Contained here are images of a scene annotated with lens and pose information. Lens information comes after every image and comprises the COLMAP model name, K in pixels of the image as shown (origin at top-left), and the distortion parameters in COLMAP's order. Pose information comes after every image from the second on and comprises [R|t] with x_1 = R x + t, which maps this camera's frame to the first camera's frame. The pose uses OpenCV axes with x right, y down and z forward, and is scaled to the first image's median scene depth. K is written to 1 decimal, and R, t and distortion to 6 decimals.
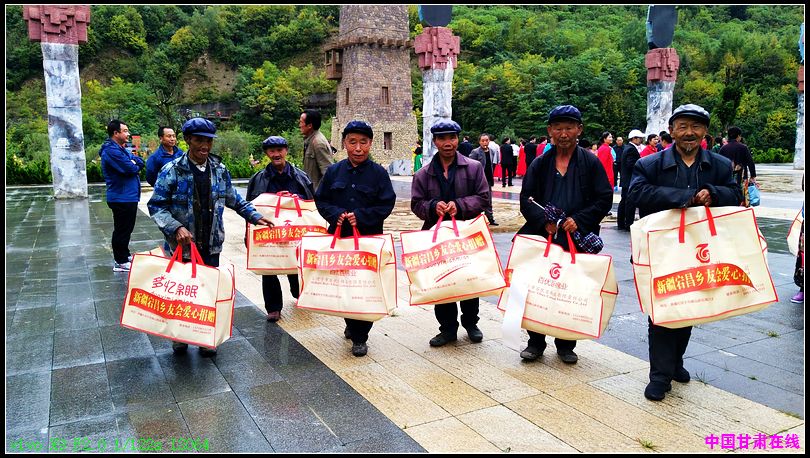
lens RADIAL K [[604.2, 0, 410.7], [0, 604.2, 229.4], [0, 0, 1]] dist [0.098087, -0.138694]
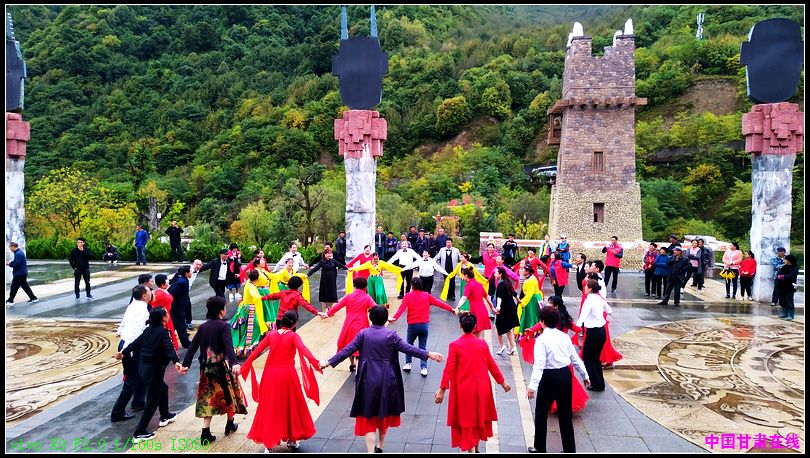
lens RADIAL K [[604.2, 0, 410.7], [0, 604.2, 229.4], [0, 0, 1]] dist [0.098087, -0.138694]
pose [[0.820169, 0.039691, -0.570742, 0.241723], [-0.089476, 0.994214, -0.059440, -0.047868], [0.565081, 0.099819, 0.818975, 0.141979]]
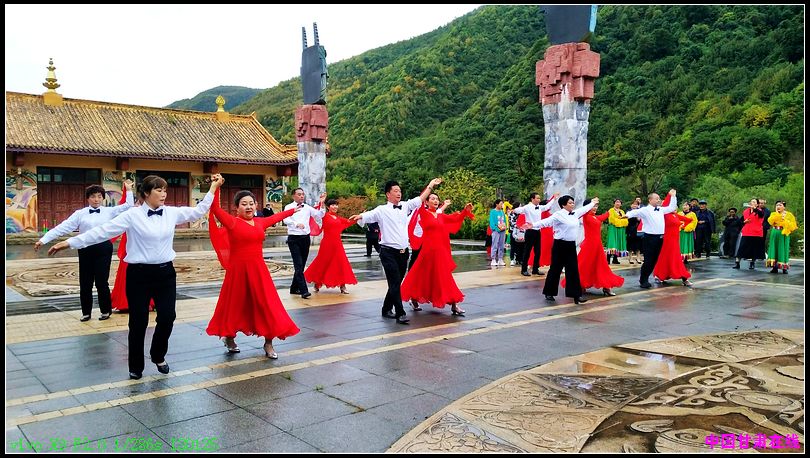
lens RADIAL K [[604.2, 0, 410.7], [0, 604.2, 229.4], [0, 0, 1]] dist [0.098087, -0.138694]
pose [[0.224986, 0.035286, -0.973723, 0.285515], [-0.140425, 0.990085, 0.003433, -0.038328], [0.964190, 0.135963, 0.227710, 0.277596]]
